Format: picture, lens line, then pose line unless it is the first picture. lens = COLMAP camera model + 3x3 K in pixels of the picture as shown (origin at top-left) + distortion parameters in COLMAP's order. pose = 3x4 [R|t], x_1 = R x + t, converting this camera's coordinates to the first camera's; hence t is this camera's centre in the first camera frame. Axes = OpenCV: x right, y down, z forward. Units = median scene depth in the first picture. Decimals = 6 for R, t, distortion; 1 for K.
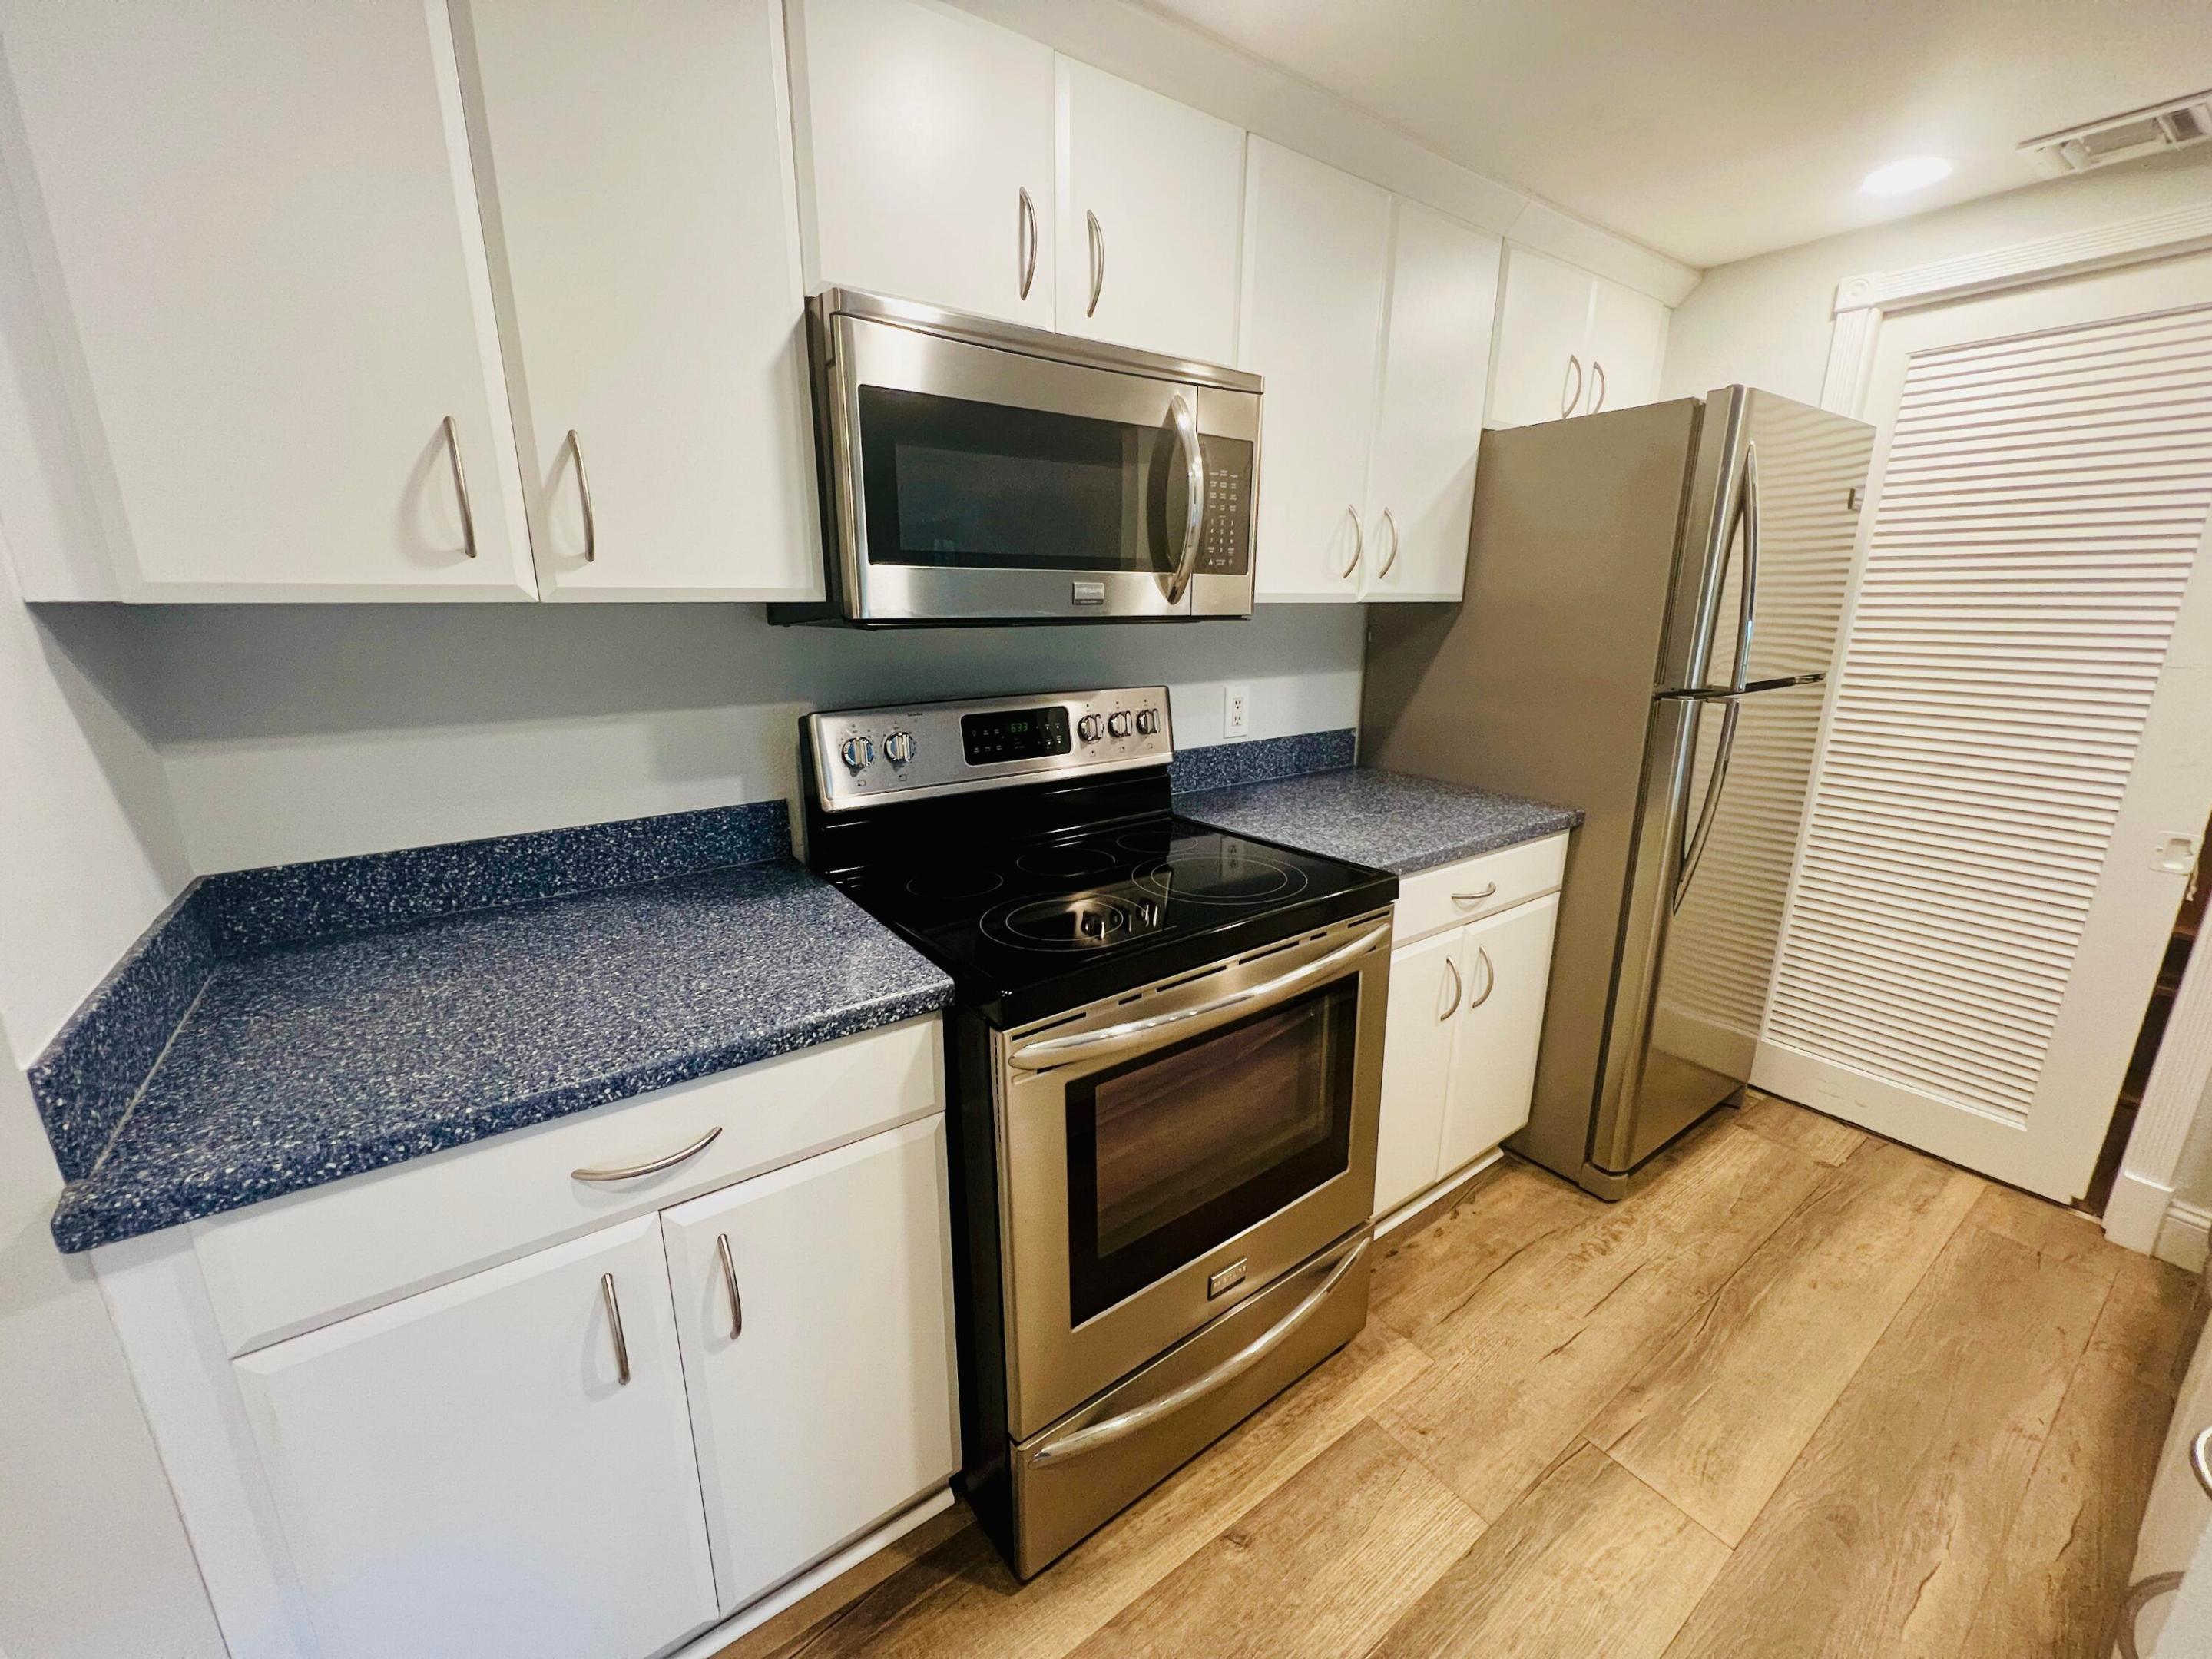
lens RADIAL K [[875.0, 0, 1109.0], [0, 875.0, 822.1], [0, 0, 1]] dist [-0.001543, -0.000041]
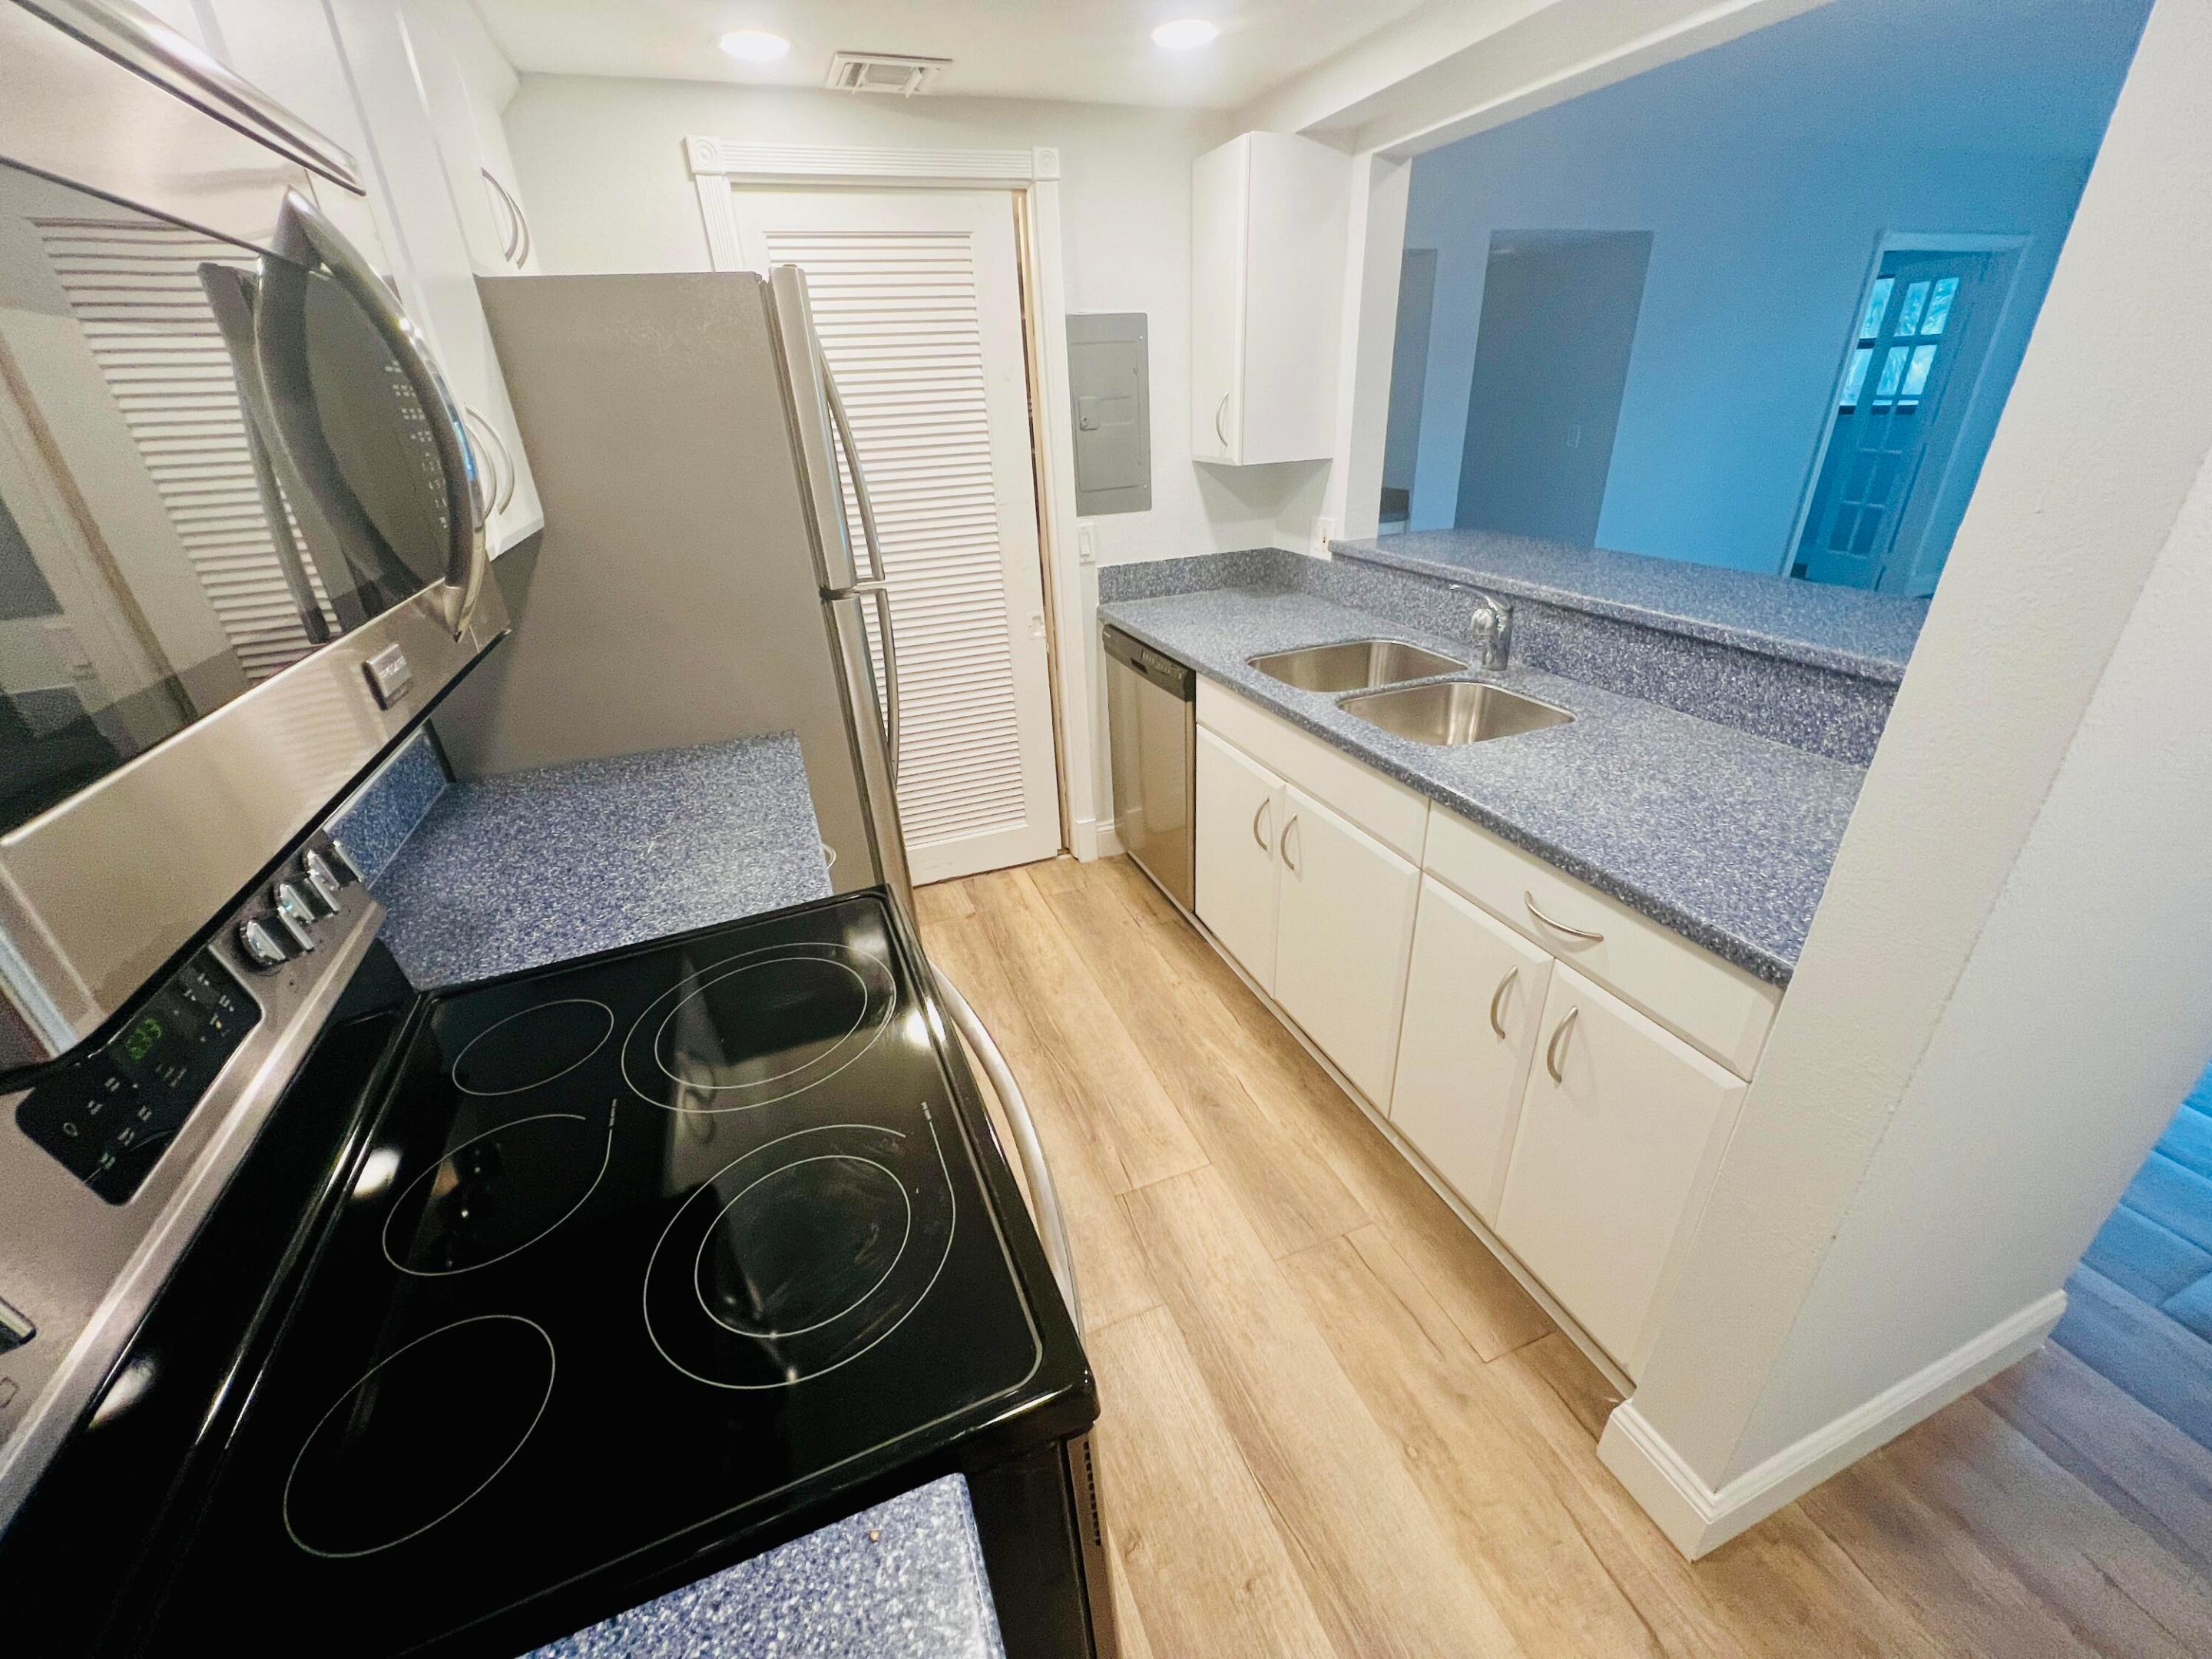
lens RADIAL K [[875.0, 0, 1109.0], [0, 875.0, 822.1], [0, 0, 1]] dist [-0.001543, -0.000041]
pose [[0.259734, -0.433524, 0.862899, -0.273933], [0.284112, 0.888324, 0.360779, -0.202216], [-0.922940, 0.151453, 0.353897, 0.429599]]
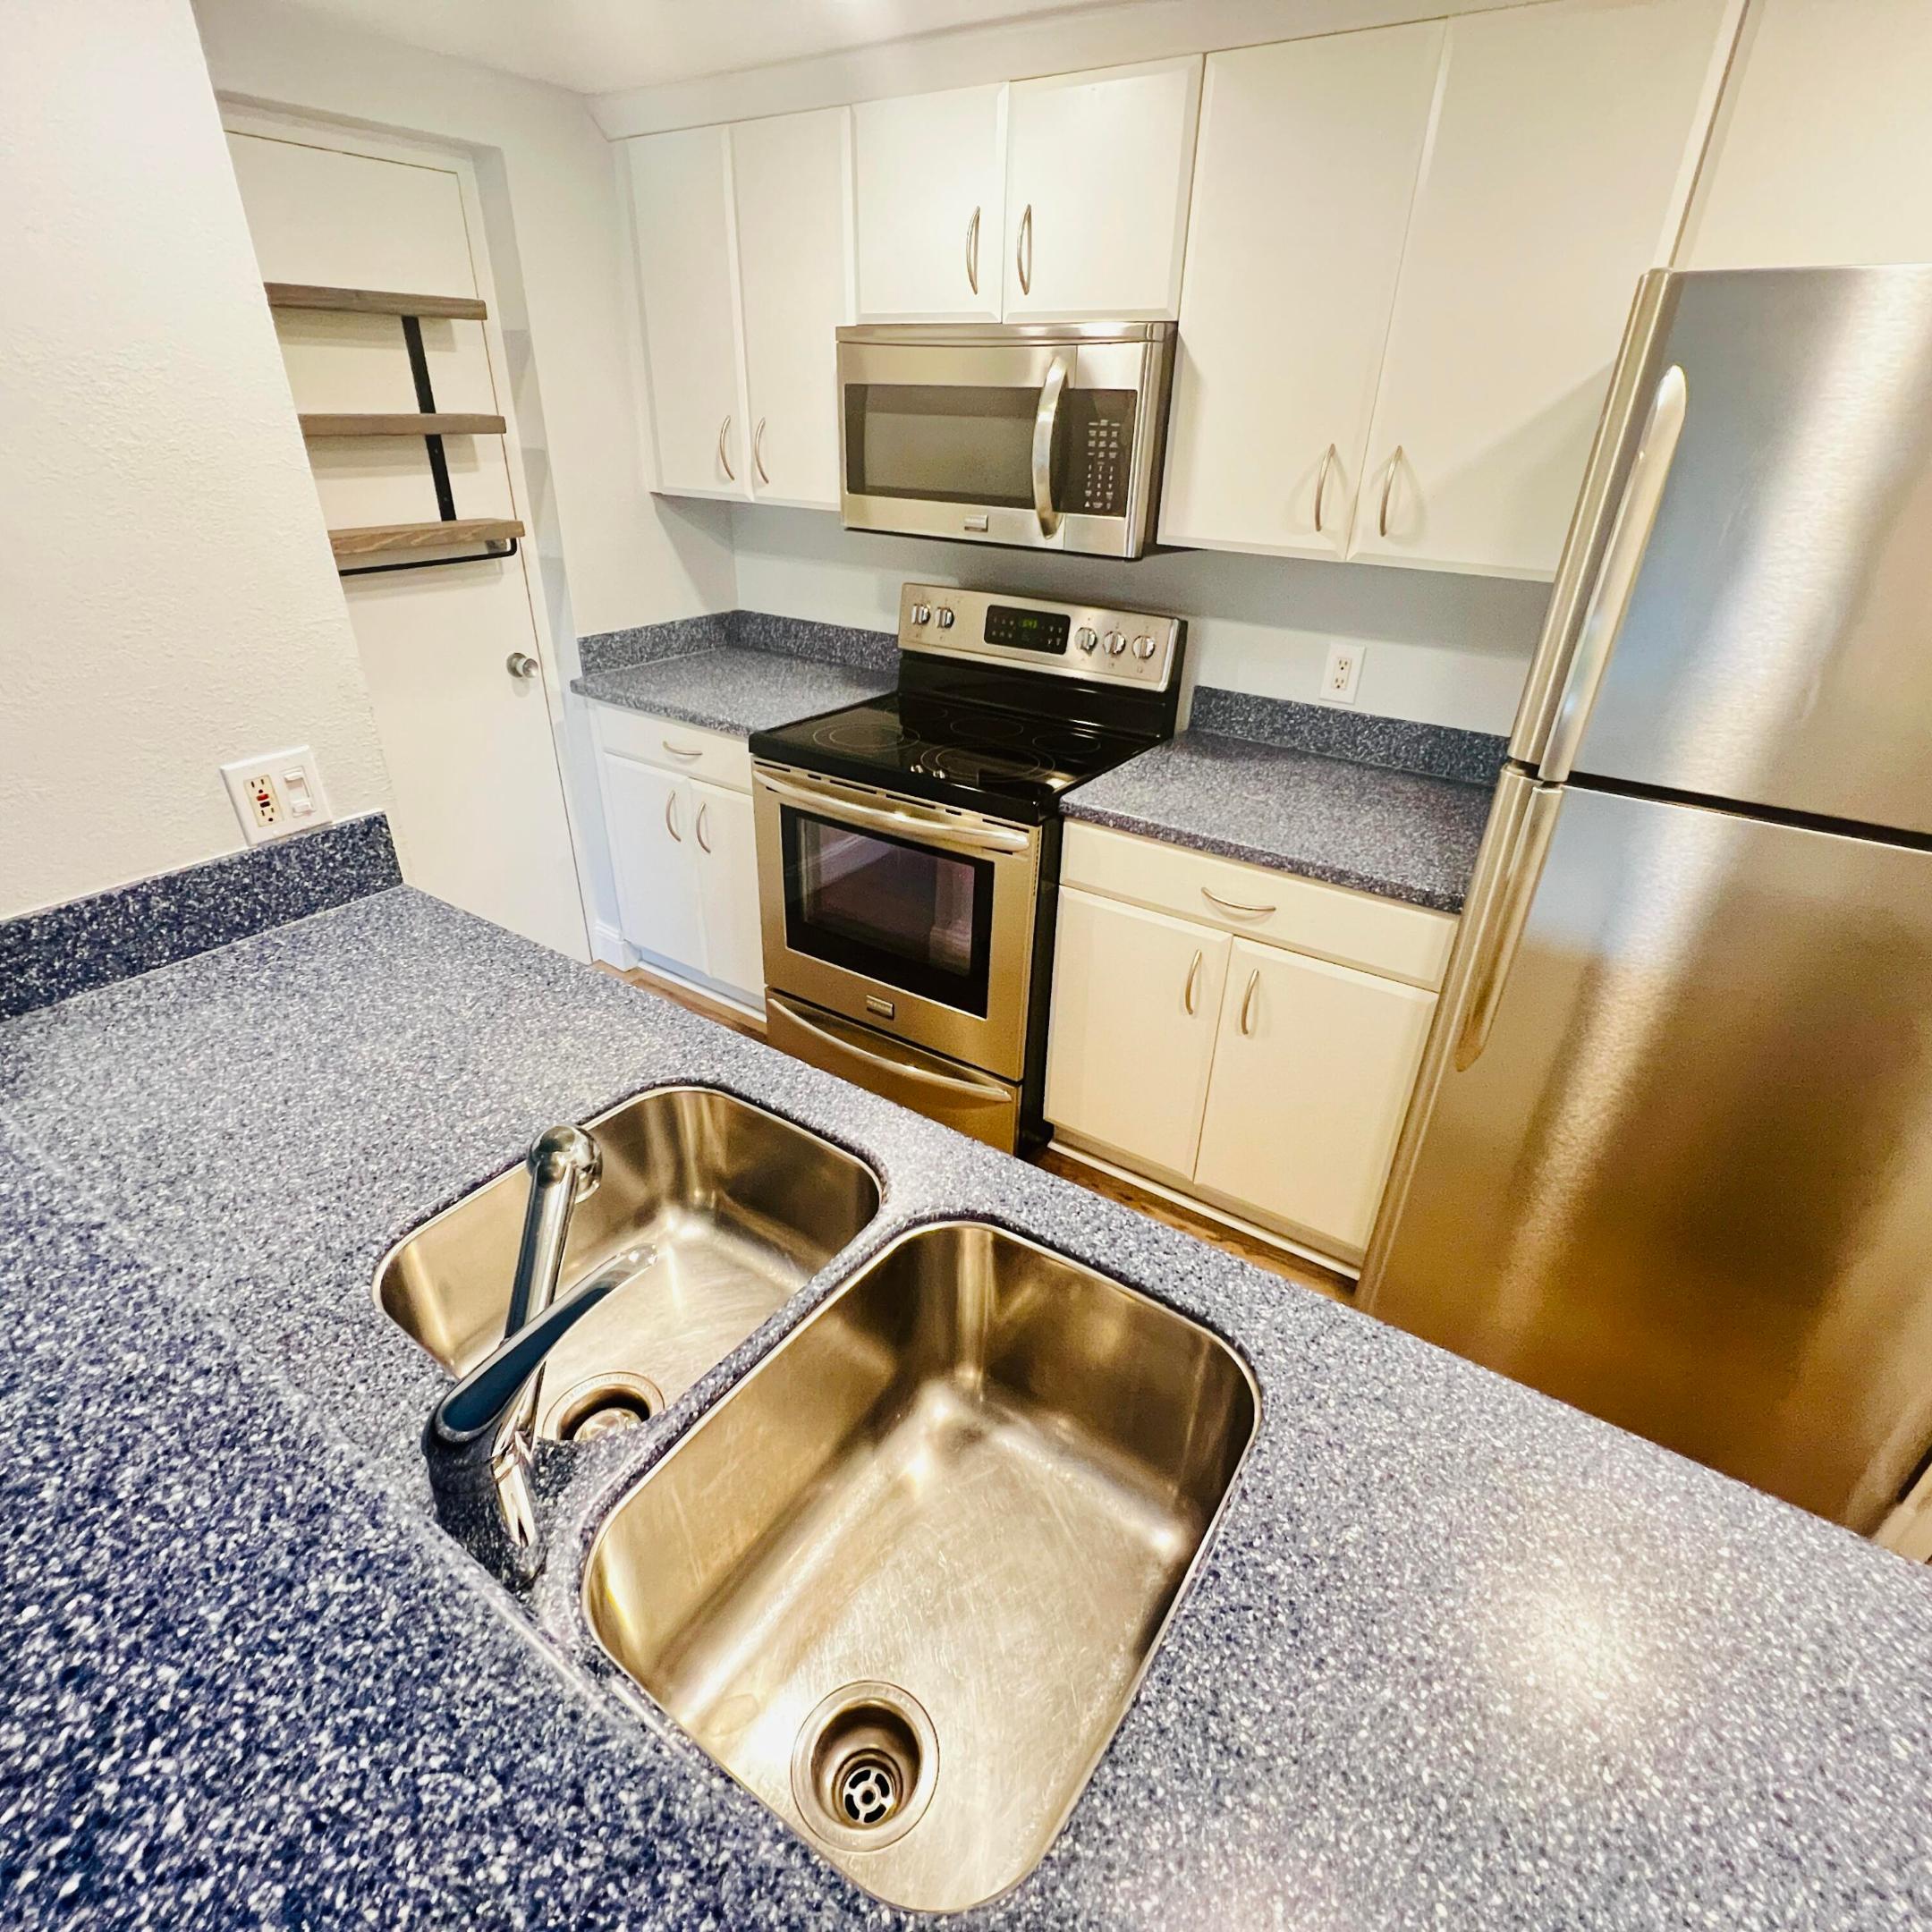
lens RADIAL K [[1069.6, 0, 963.0], [0, 1069.6, 961.6], [0, 0, 1]] dist [-0.004128, 0.001834]
pose [[0.329897, 0.446078, -0.831975, 1.349804], [-0.258239, 0.890341, 0.374974, -0.222335], [0.908009, 0.091145, 0.408916, 0.299571]]
